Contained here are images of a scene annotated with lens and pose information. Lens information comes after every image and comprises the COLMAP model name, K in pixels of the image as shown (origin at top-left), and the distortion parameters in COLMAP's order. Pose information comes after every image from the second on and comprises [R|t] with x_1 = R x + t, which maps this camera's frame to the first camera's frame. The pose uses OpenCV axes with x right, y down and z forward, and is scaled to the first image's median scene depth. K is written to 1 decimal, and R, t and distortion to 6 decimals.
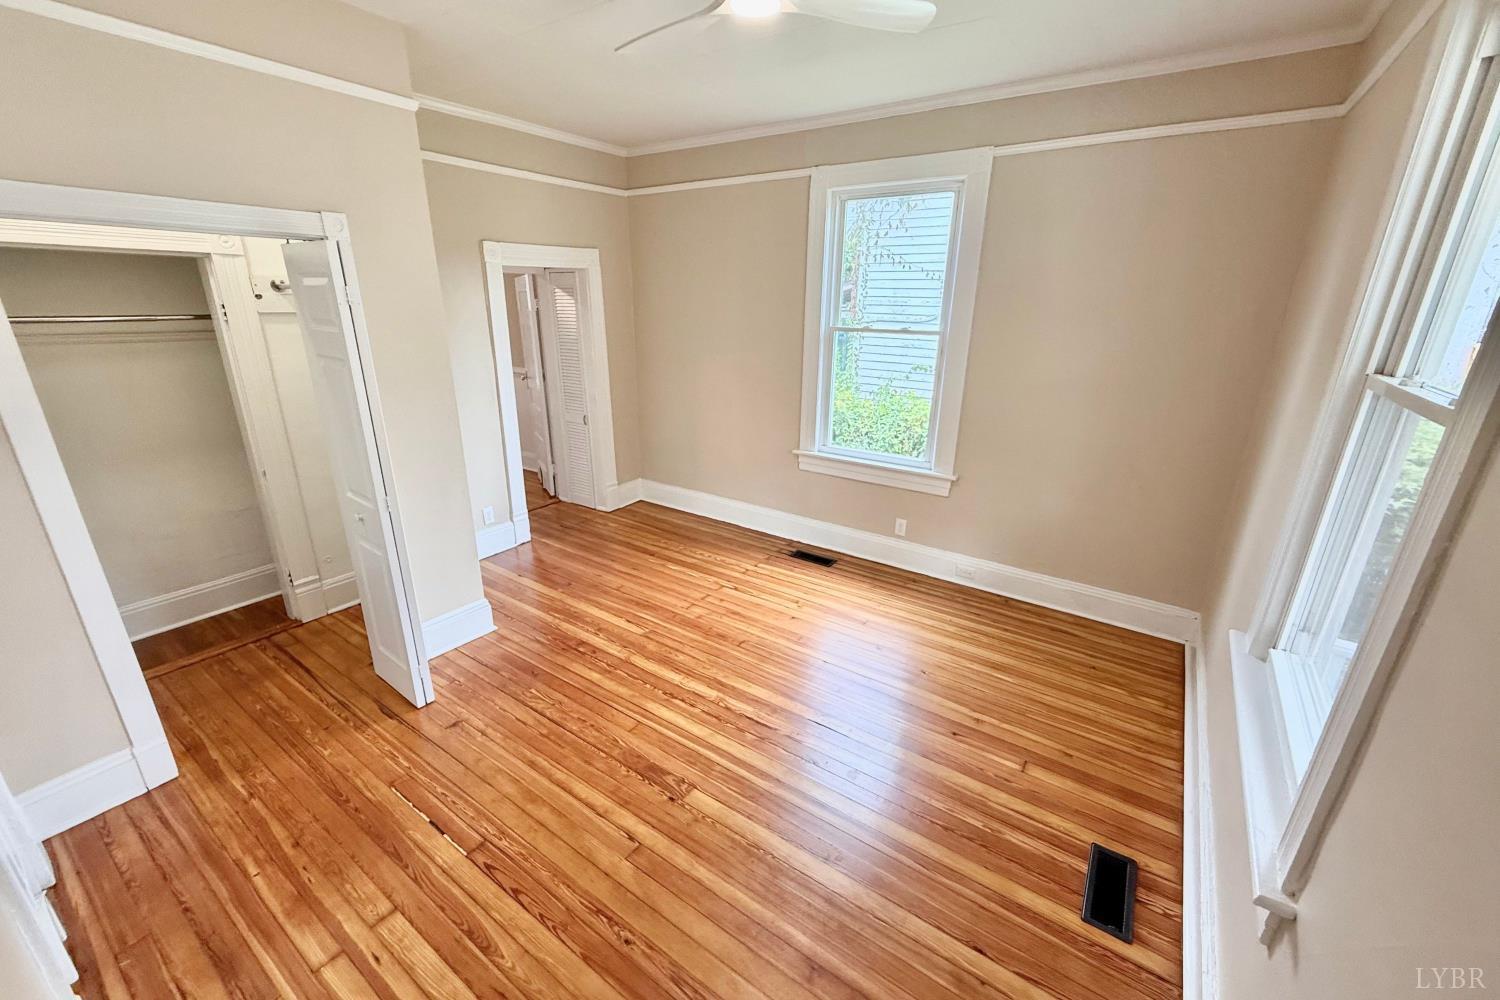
lens RADIAL K [[594.4, 0, 744.9], [0, 594.4, 500.5], [0, 0, 1]] dist [-0.000166, -0.000145]
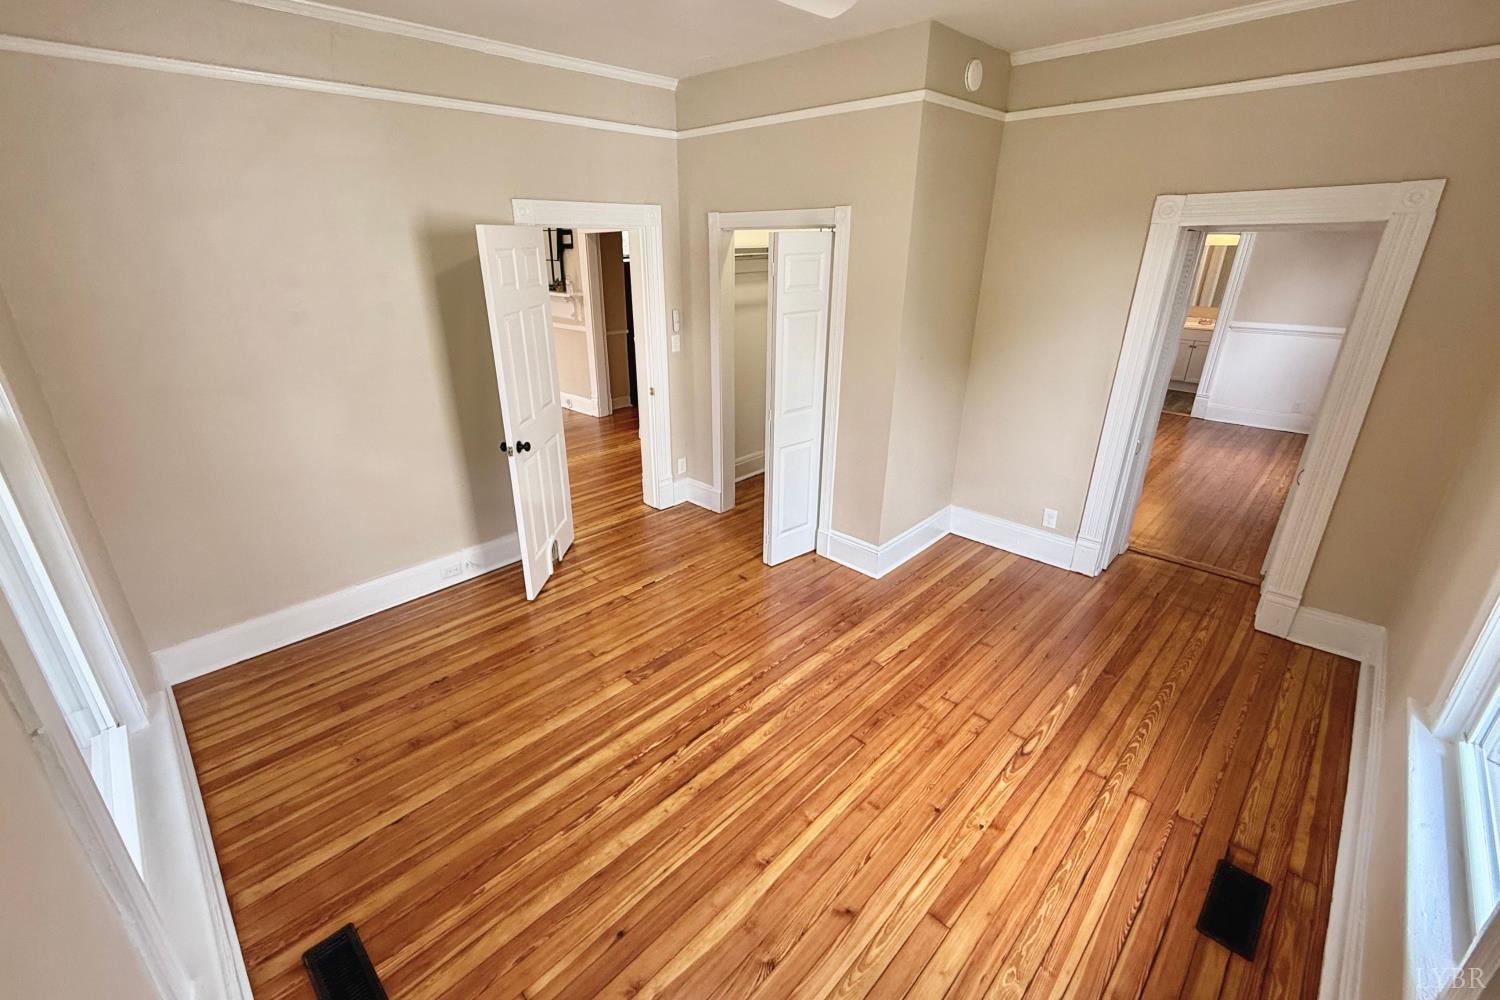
lens RADIAL K [[636.7, 0, 740.6], [0, 636.7, 500.5], [0, 0, 1]] dist [-0.000184, 0.000200]
pose [[-0.171250, 0.365233, -0.915029, 0.755681], [-0.312835, 0.860528, 0.402027, -0.352174], [0.934242, 0.355101, -0.033108, 0.896259]]
